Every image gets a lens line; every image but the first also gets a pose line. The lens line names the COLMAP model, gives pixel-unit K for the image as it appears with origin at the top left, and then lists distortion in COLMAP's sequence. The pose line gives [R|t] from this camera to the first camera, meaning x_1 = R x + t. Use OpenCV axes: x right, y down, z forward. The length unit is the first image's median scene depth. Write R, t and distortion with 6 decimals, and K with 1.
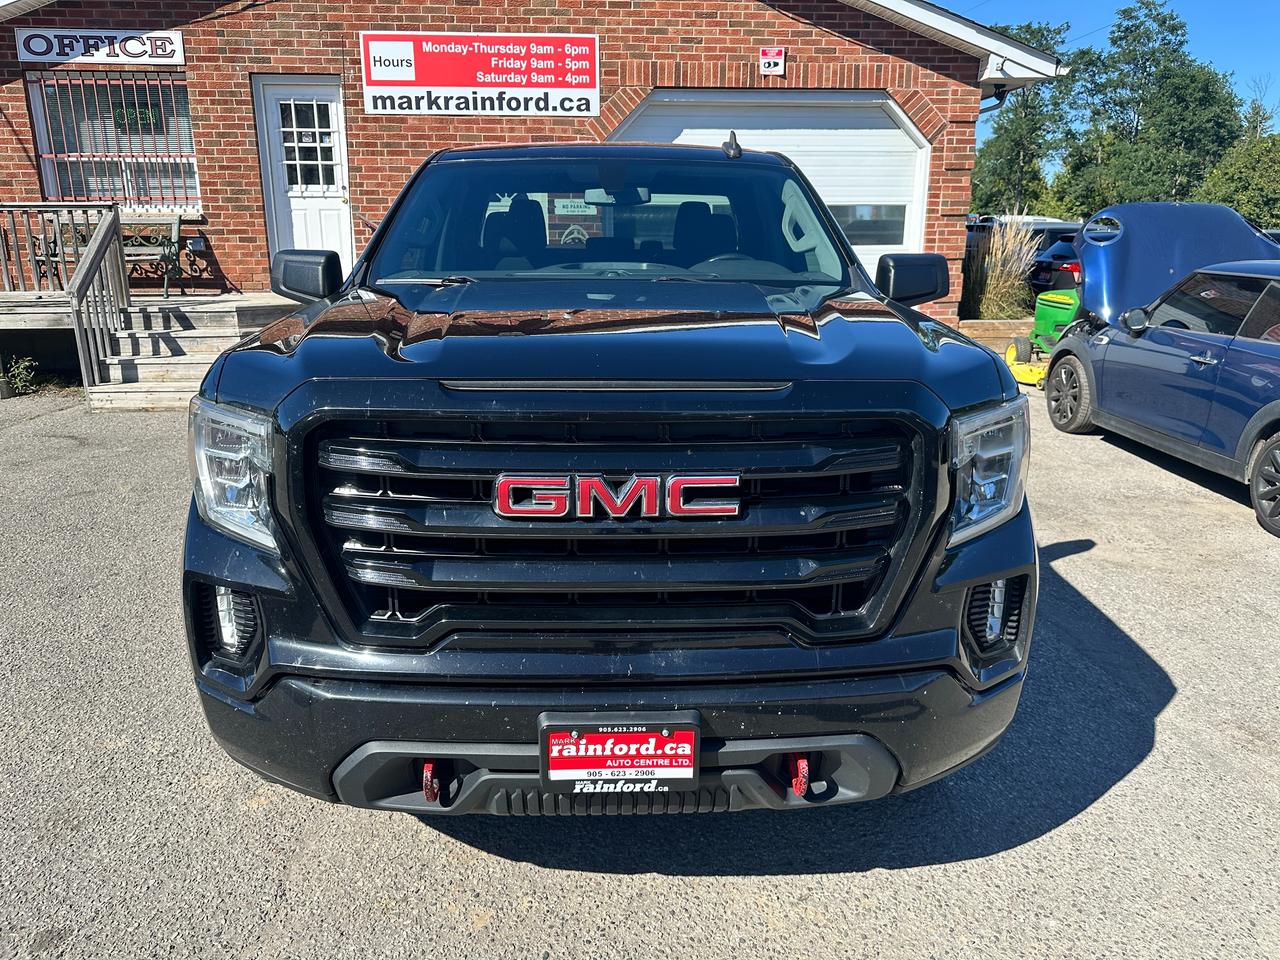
lens RADIAL K [[885.4, 0, 643.5], [0, 885.4, 473.2], [0, 0, 1]] dist [0.015117, -0.034841]
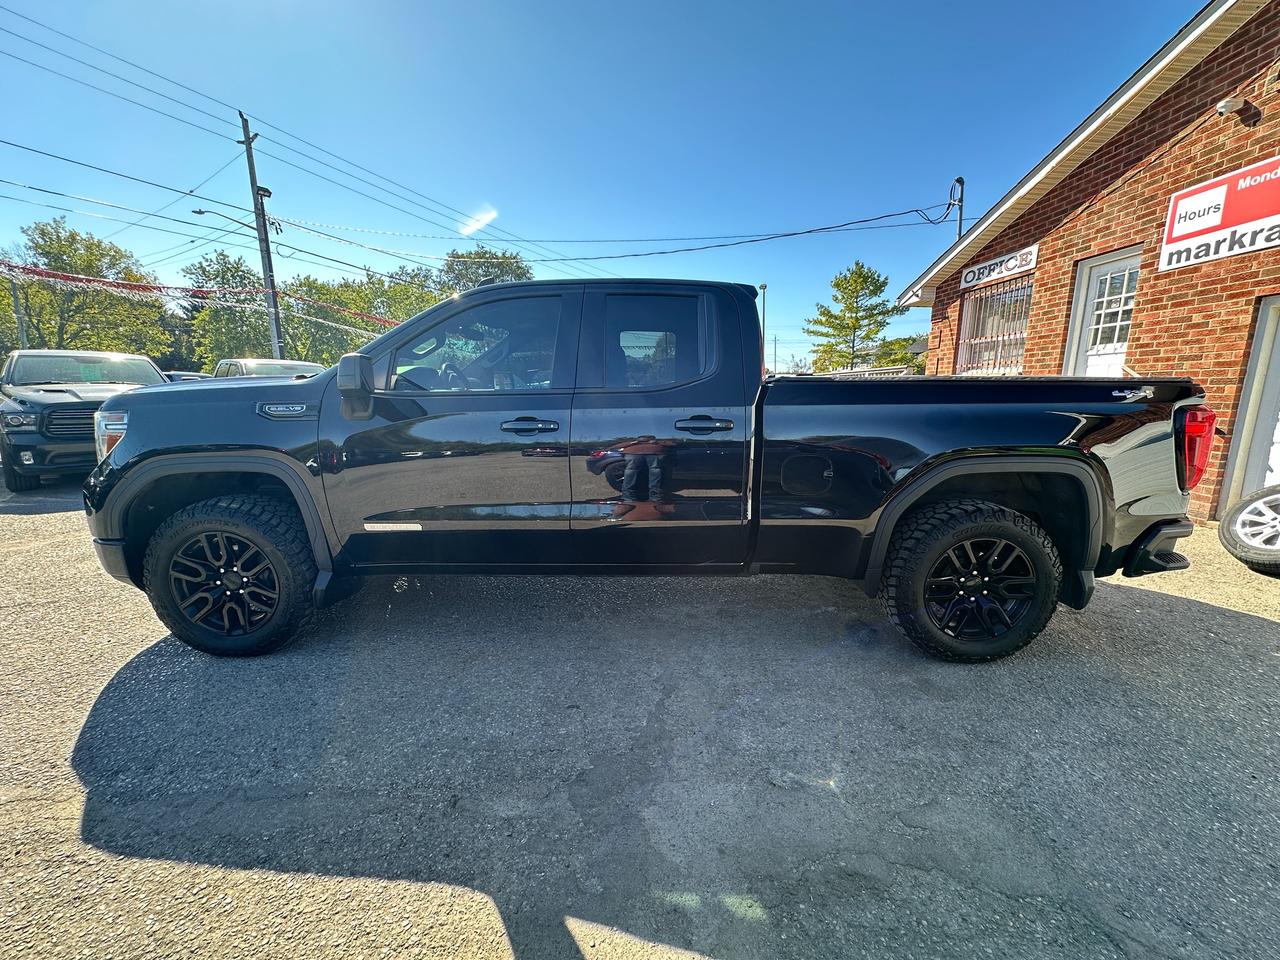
lens RADIAL K [[505.6, 0, 645.2], [0, 505.6, 488.2], [0, 0, 1]] dist [-0.011138, -0.000516]
pose [[-0.019410, 0.177418, -0.983944, 0.327795], [-0.263992, 0.948295, 0.176198, -0.105005], [0.964330, 0.263173, 0.028430, 0.463136]]
